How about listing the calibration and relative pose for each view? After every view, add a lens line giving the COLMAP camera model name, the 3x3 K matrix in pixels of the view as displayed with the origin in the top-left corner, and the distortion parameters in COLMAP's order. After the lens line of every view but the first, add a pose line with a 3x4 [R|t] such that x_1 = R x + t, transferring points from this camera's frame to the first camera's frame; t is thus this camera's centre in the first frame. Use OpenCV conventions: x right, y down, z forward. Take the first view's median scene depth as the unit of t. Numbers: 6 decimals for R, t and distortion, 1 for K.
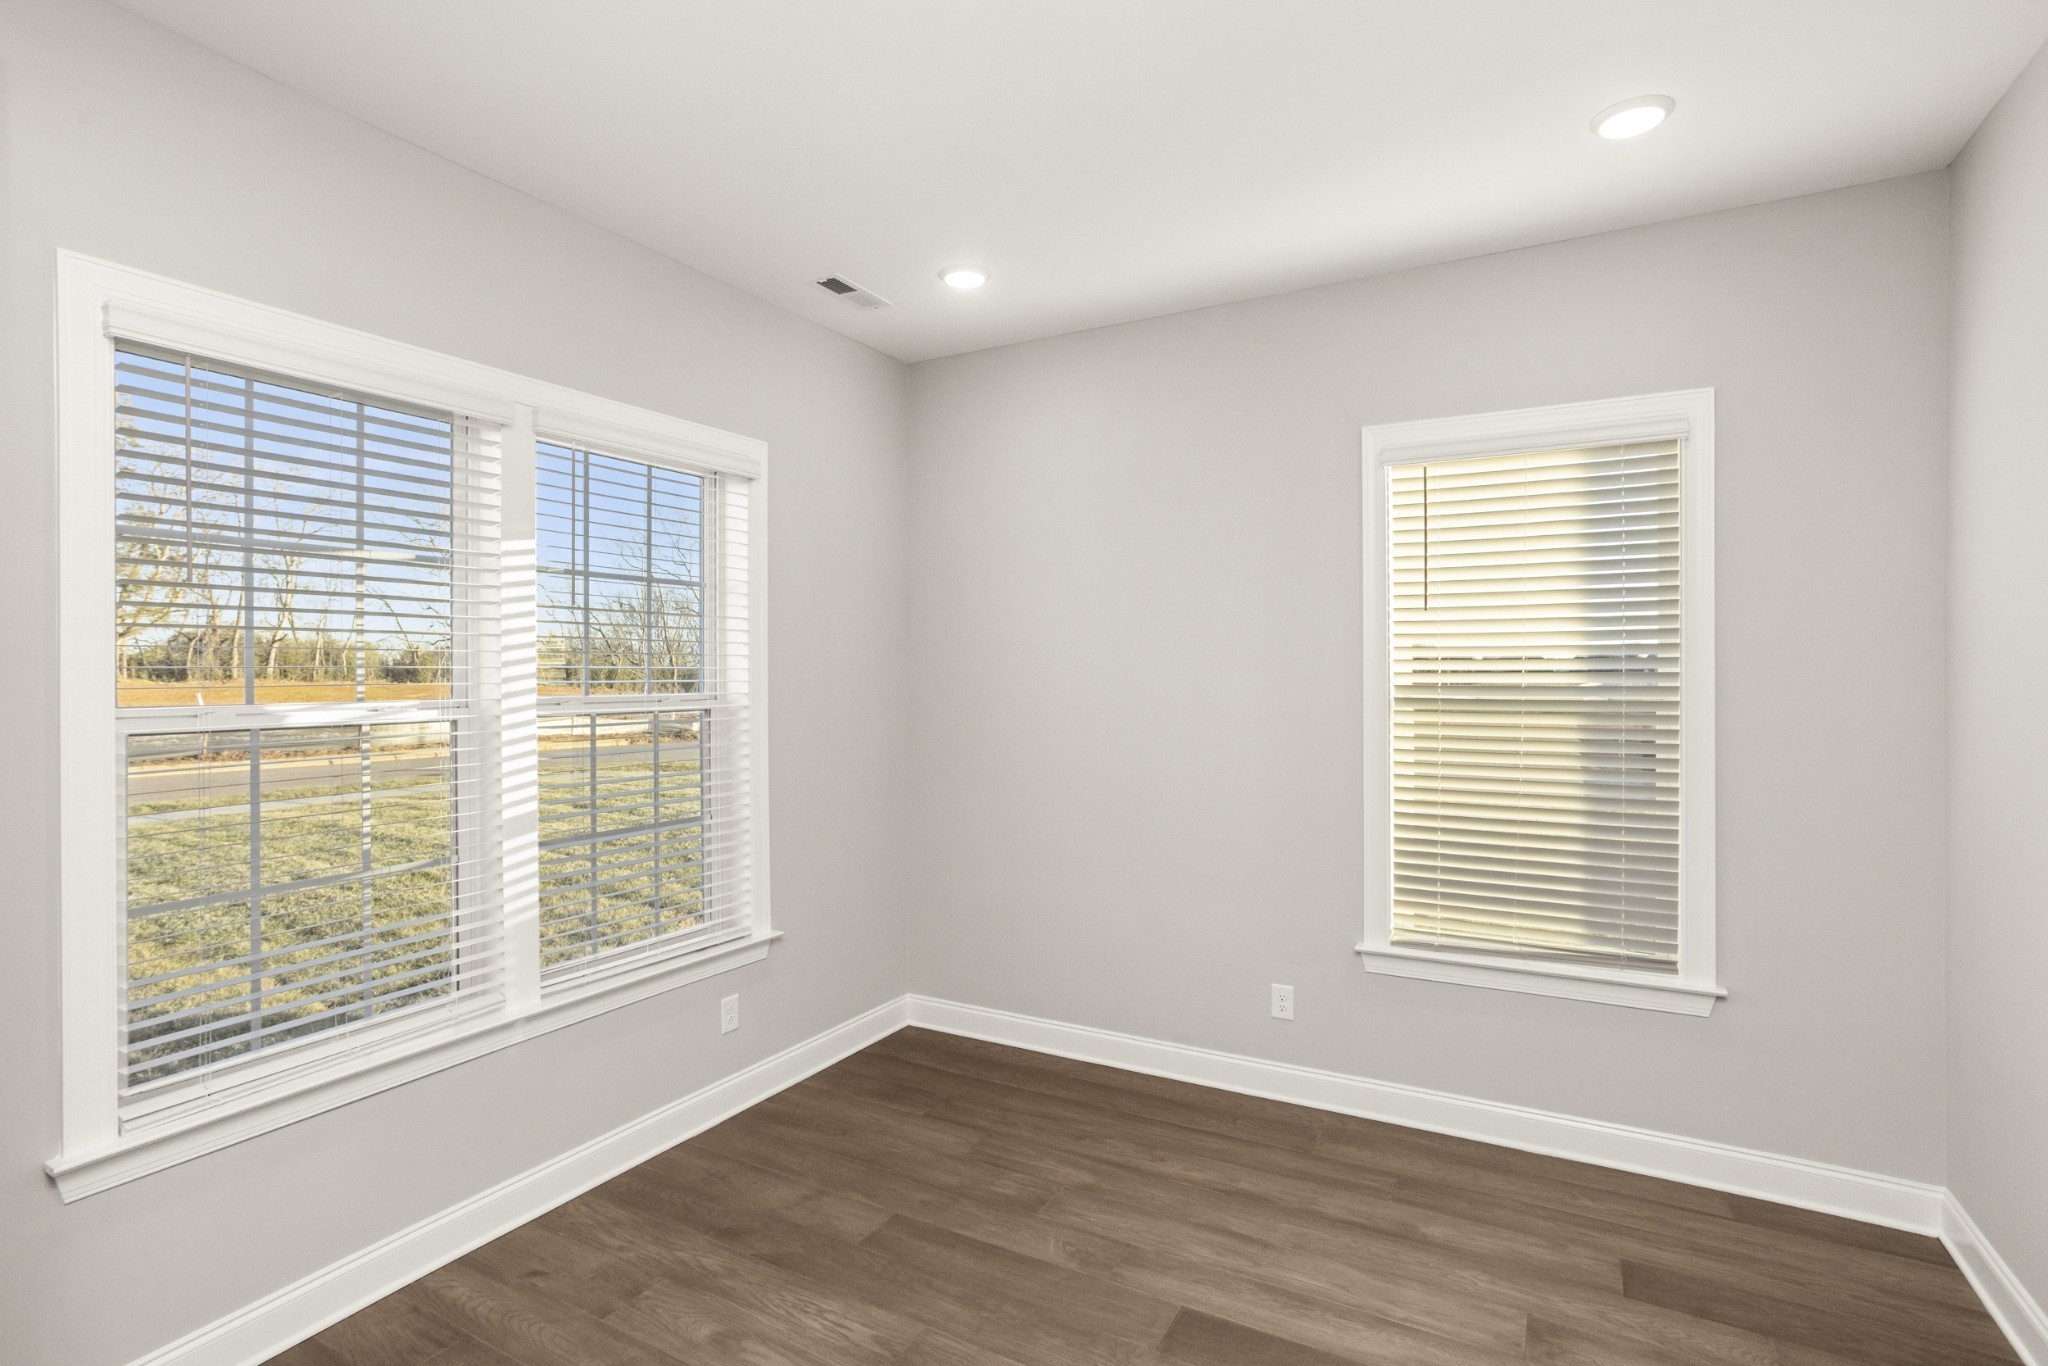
lens RADIAL K [[993.0, 0, 1018.9], [0, 993.0, 671.9], [0, 0, 1]] dist [-0.051034, 0.026798]
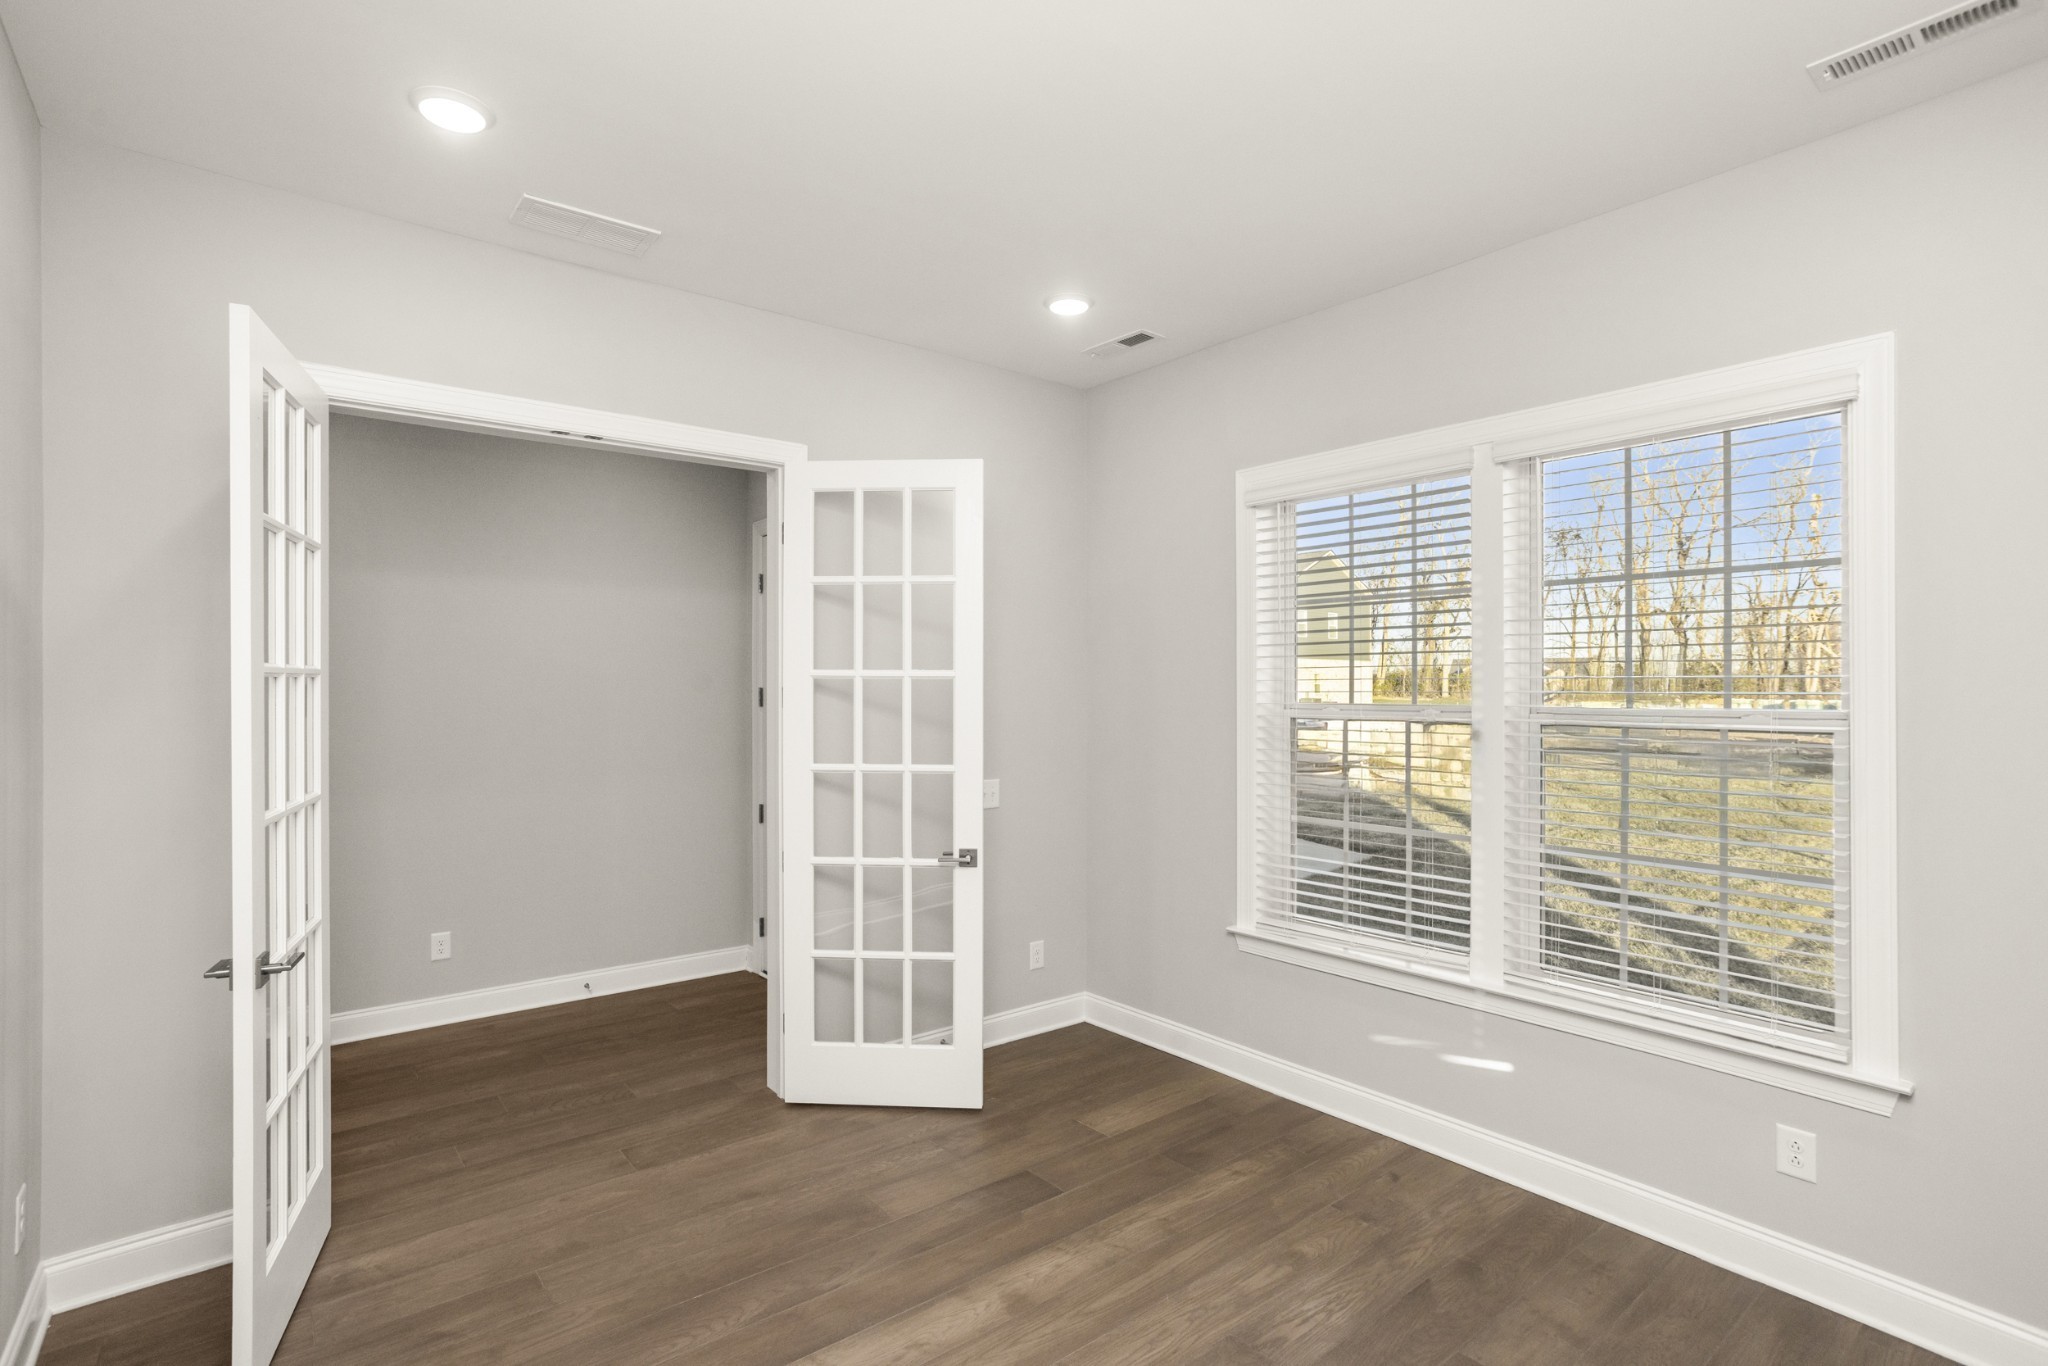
lens RADIAL K [[993.0, 0, 1018.9], [0, 993.0, 671.9], [0, 0, 1]] dist [-0.051034, 0.026798]
pose [[-0.377706, -0.012884, -0.925836, 0.803343], [-0.000372, 0.999905, -0.013763, 0.003716], [0.925925, -0.004854, -0.377675, 1.008010]]
